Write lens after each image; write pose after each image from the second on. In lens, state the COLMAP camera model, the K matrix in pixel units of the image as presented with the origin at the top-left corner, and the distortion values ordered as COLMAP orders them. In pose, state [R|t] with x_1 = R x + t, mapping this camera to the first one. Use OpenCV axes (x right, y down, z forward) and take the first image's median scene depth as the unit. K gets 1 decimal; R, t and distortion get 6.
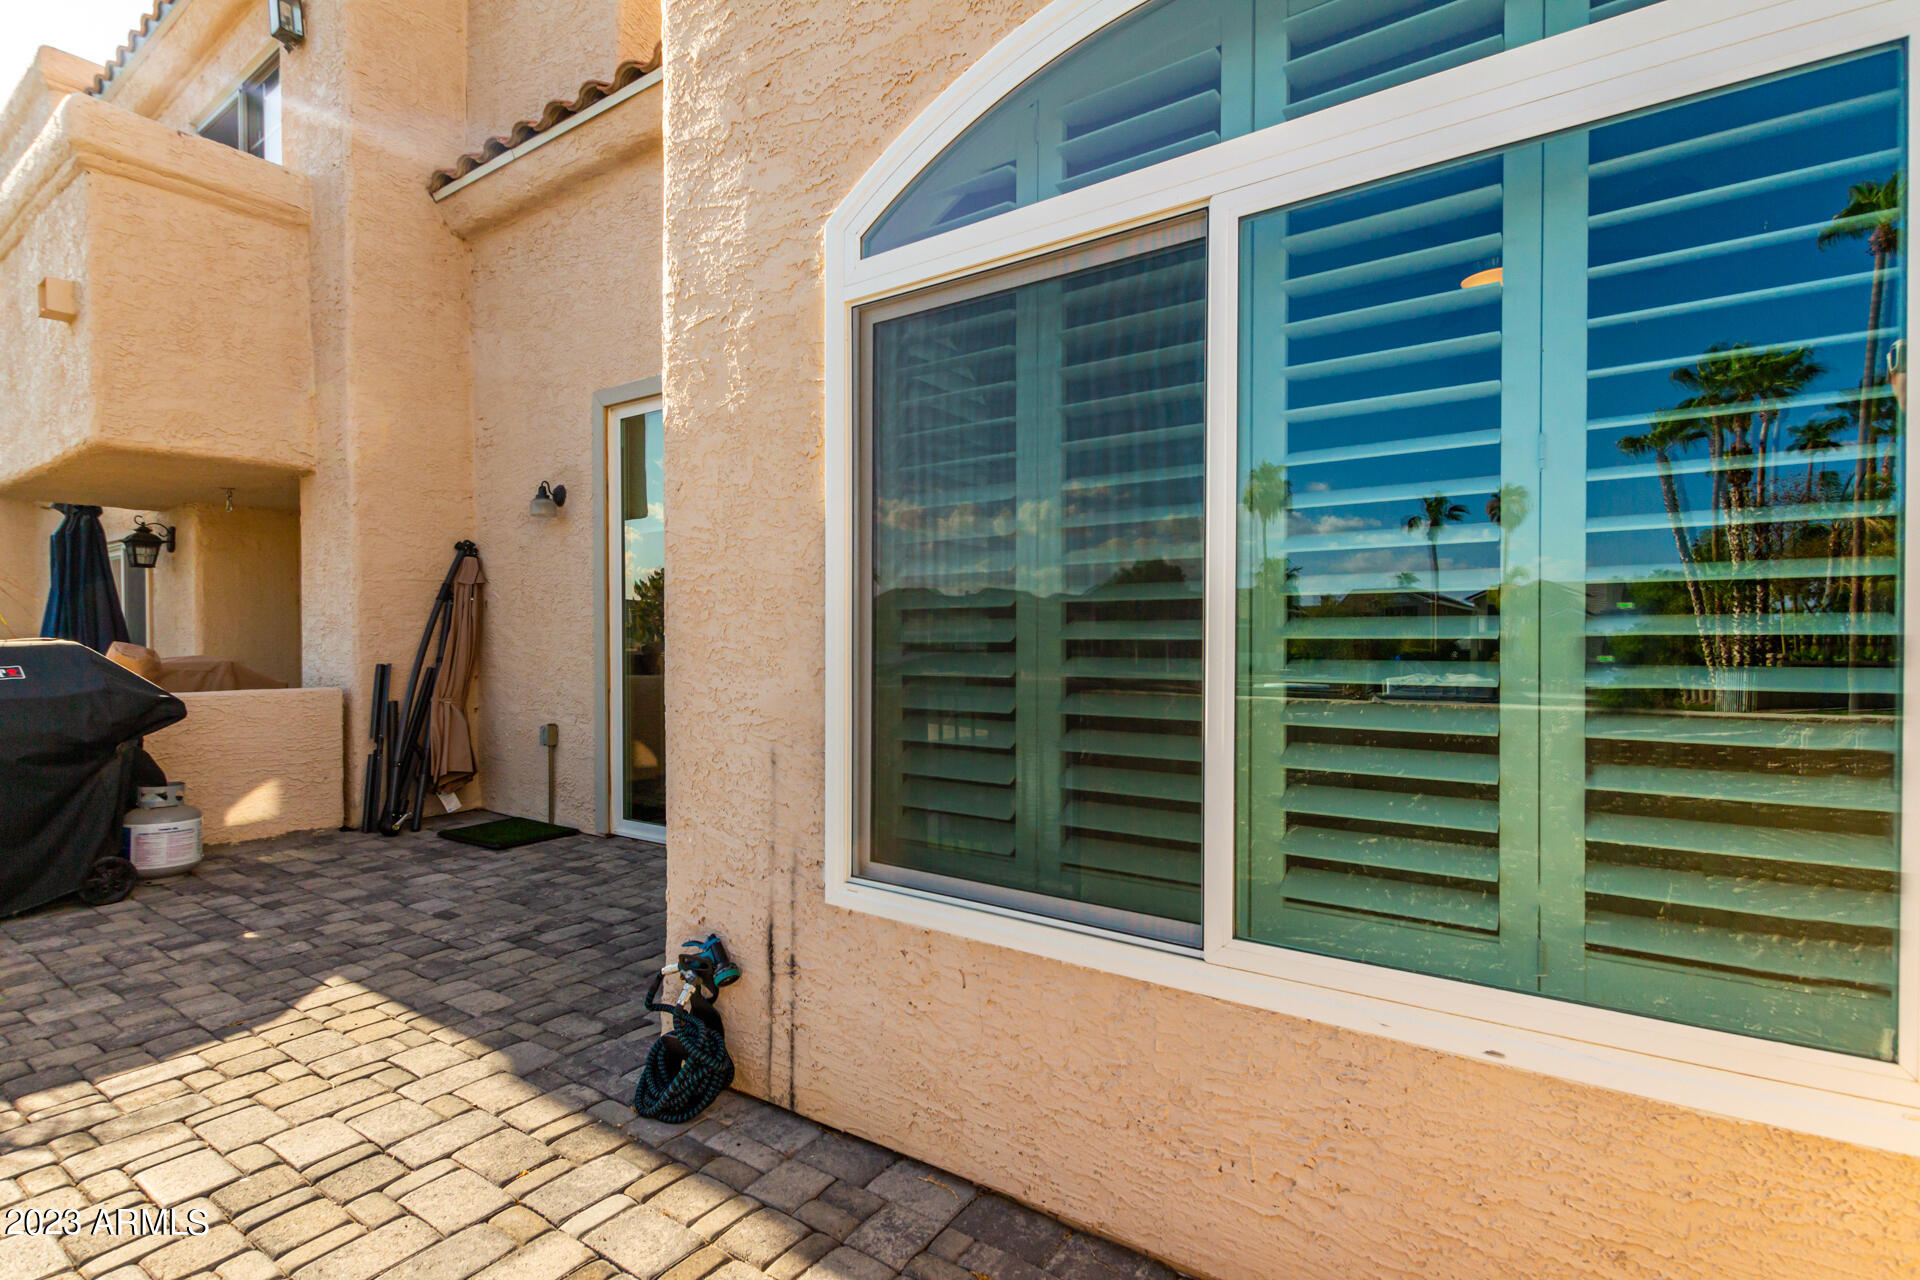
lens RADIAL K [[915.0, 0, 962.8], [0, 915.0, 644.3], [0, 0, 1]] dist [0.011829, -0.004853]
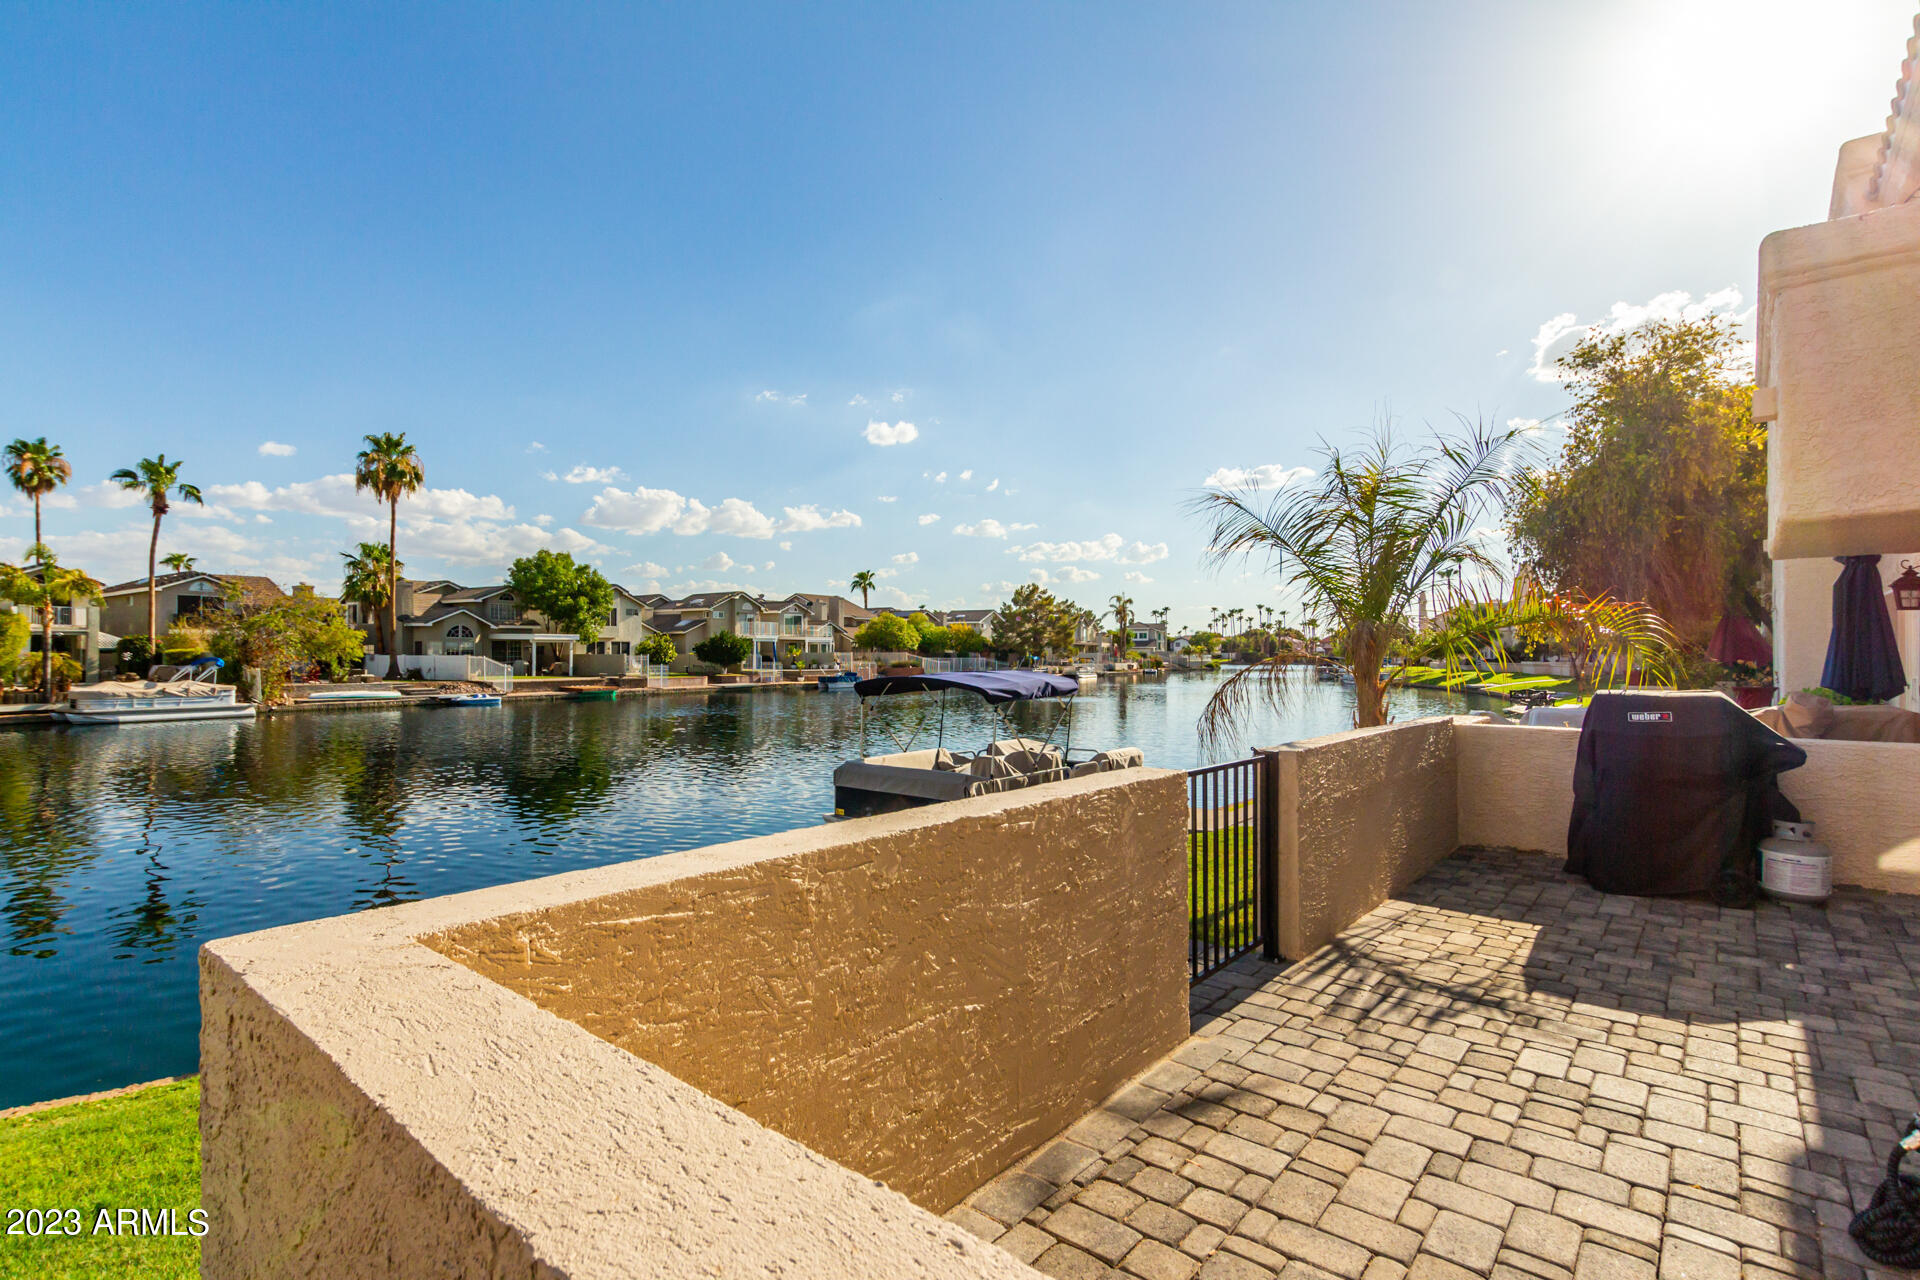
lens RADIAL K [[915.0, 0, 960.5], [0, 915.0, 638.4], [0, 0, 1]] dist [0.011829, -0.004853]
pose [[-0.089415, -0.012553, -0.995915, 0.545859], [-0.005049, 0.999913, -0.012150, -0.082547], [0.995982, 0.003942, -0.089471, 0.096233]]
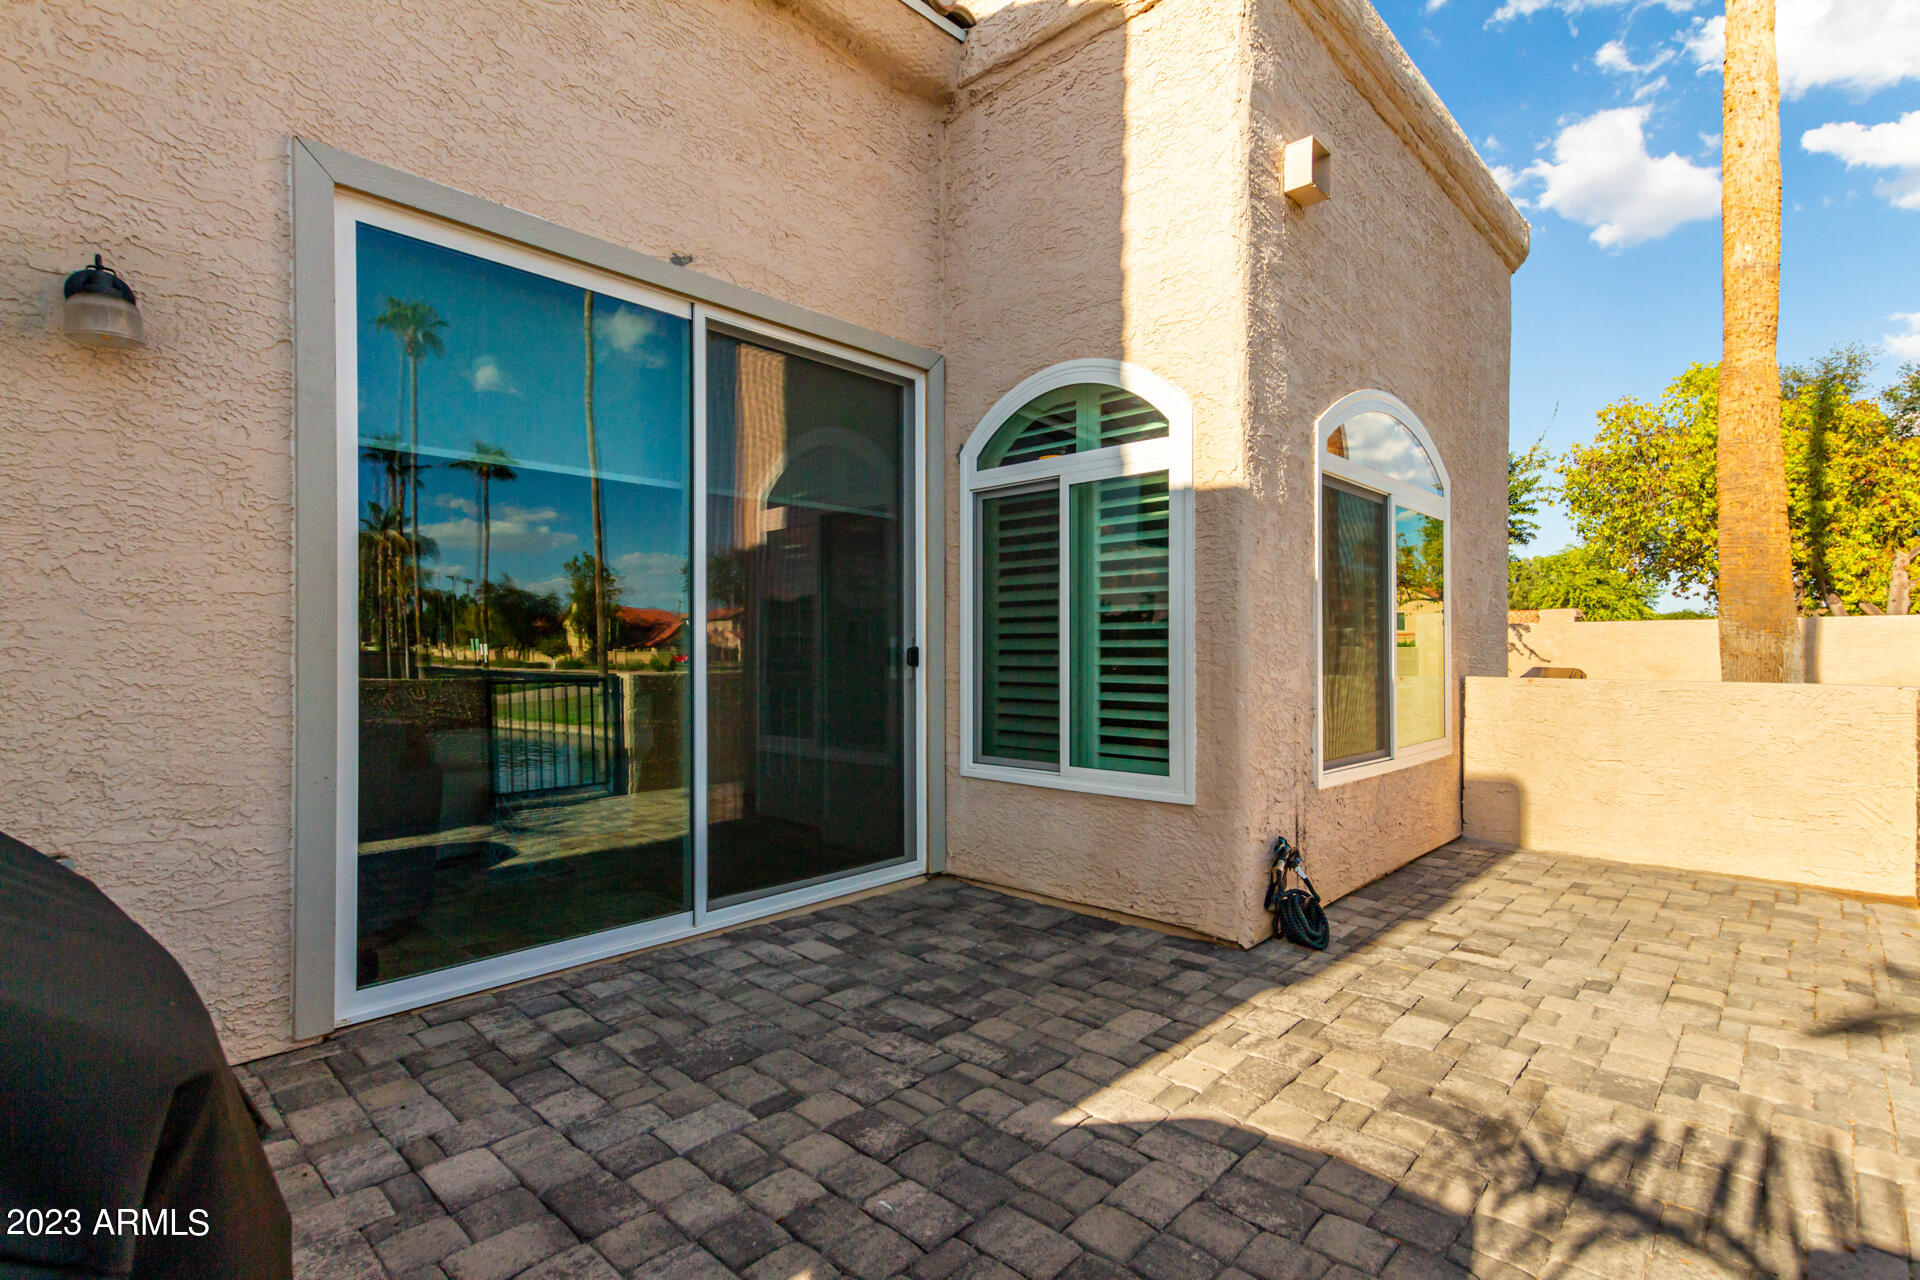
lens RADIAL K [[915.0, 0, 964.4], [0, 915.0, 642.0], [0, 0, 1]] dist [0.011829, -0.004853]
pose [[0.145411, 0.000851, 0.989371, -1.471417], [0.001642, 0.999998, -0.001102, -0.009206], [-0.989370, 0.001784, 0.145409, 1.018167]]
